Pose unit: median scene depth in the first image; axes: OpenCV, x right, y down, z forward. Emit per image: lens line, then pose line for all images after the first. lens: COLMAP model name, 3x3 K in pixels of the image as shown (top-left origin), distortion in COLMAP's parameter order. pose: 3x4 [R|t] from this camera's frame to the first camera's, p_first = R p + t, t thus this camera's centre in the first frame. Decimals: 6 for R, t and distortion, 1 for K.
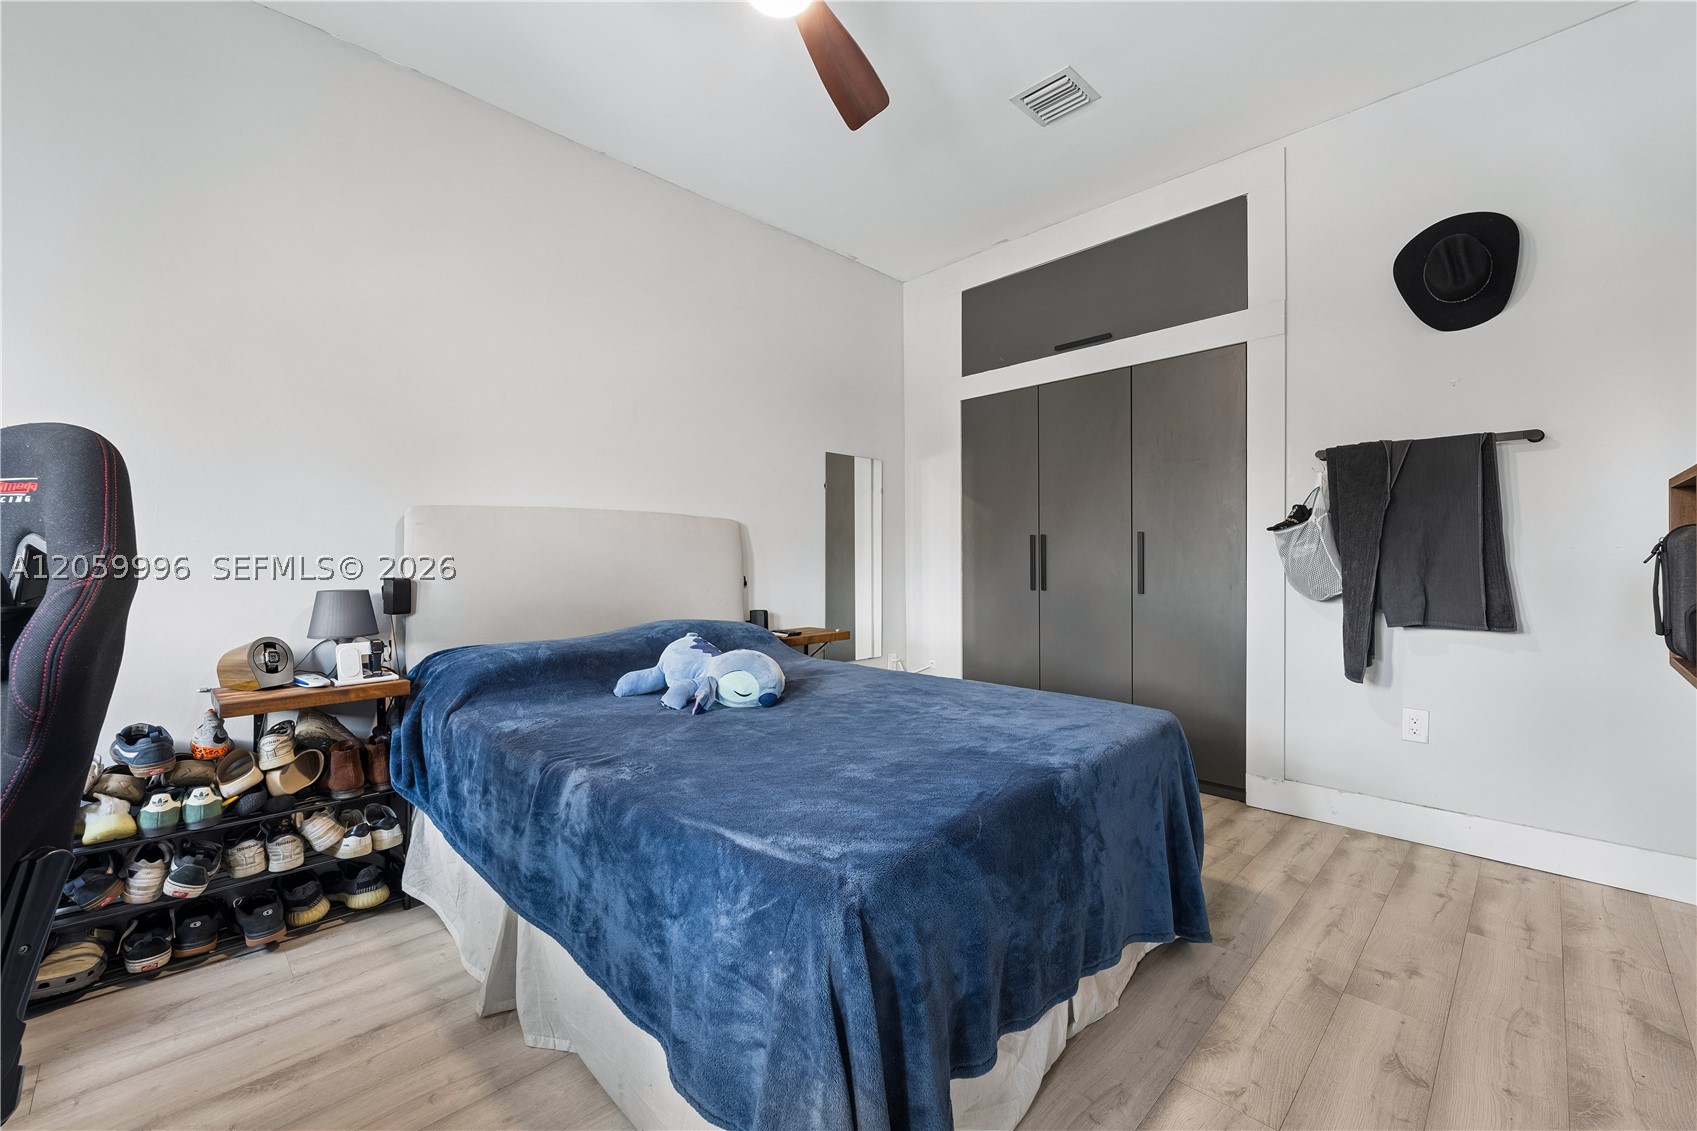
lens RADIAL K [[682.2, 0, 849.2], [0, 682.2, 576.3], [0, 0, 1]] dist [-0.001639, -0.000329]
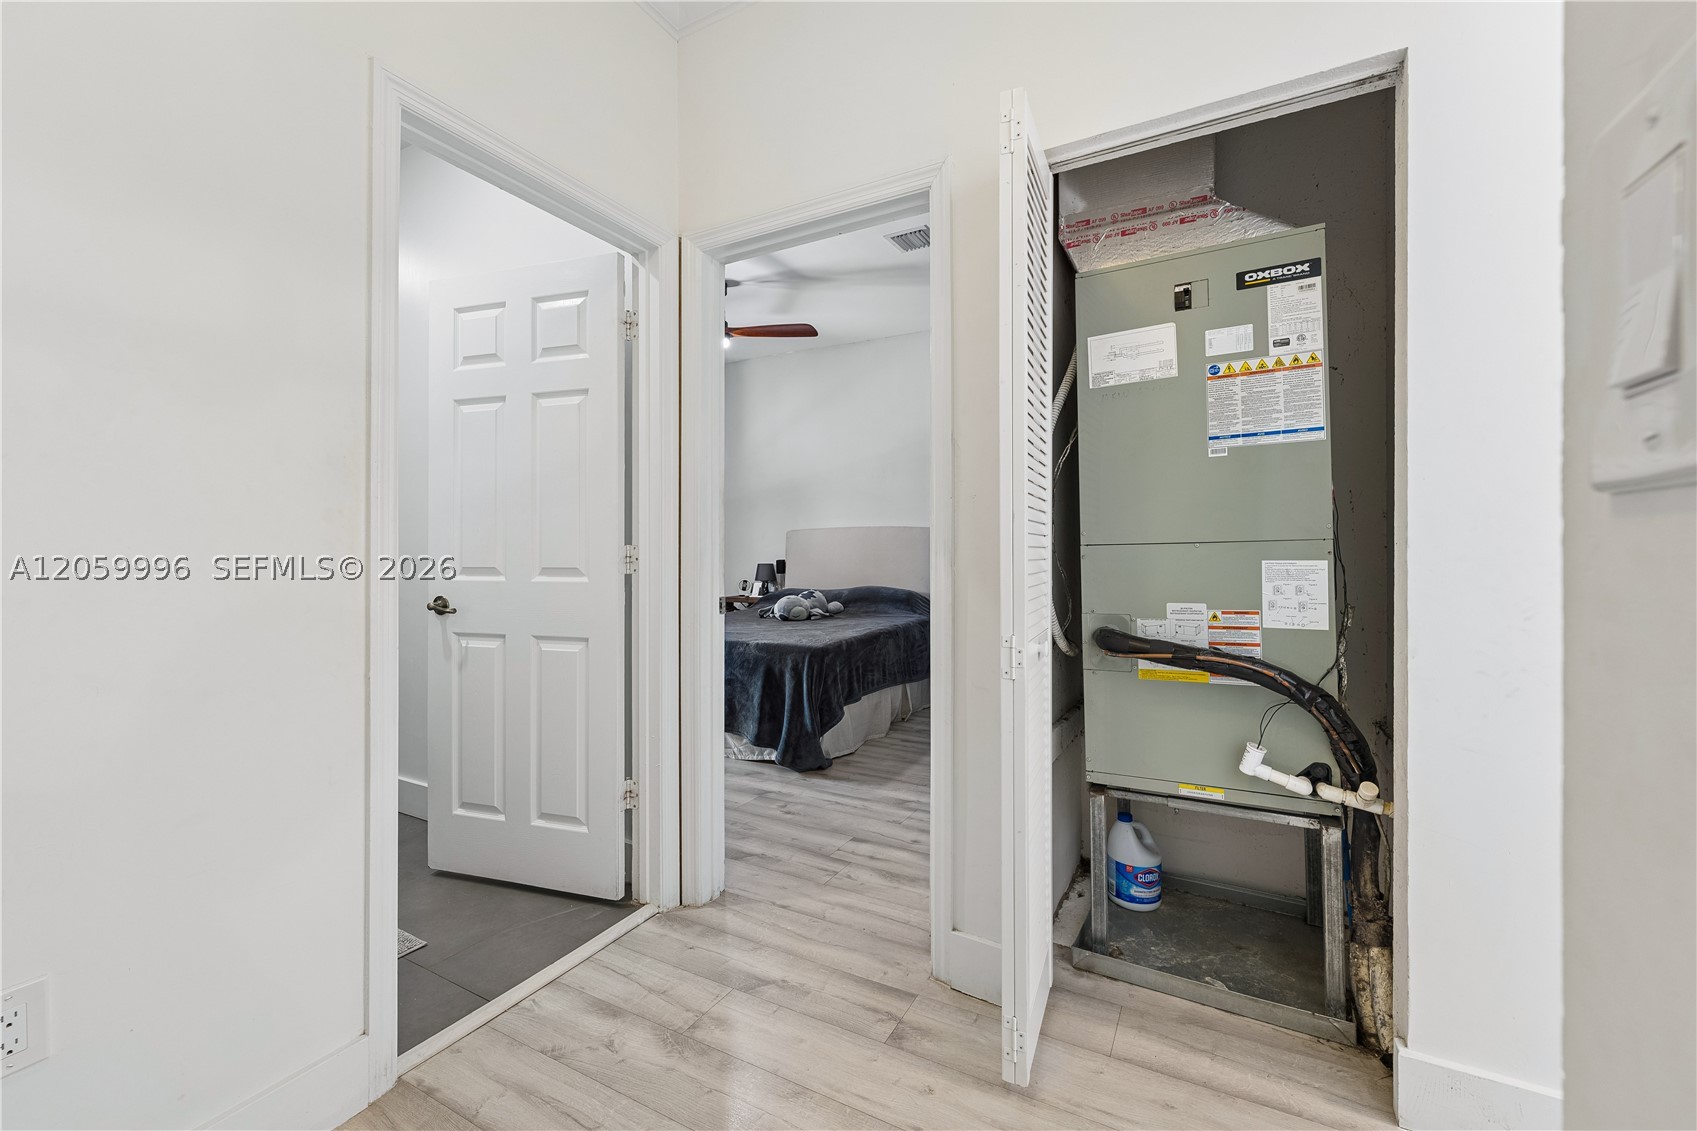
lens RADIAL K [[690.5, 0, 848.5], [0, 690.5, 565.5], [0, 0, 1]] dist [-0.001857, -0.000224]
pose [[0.291563, 0.024043, -0.956249, 2.161133], [-0.021656, 0.999594, 0.018530, -0.029343], [0.956306, 0.015306, 0.291965, 0.586922]]
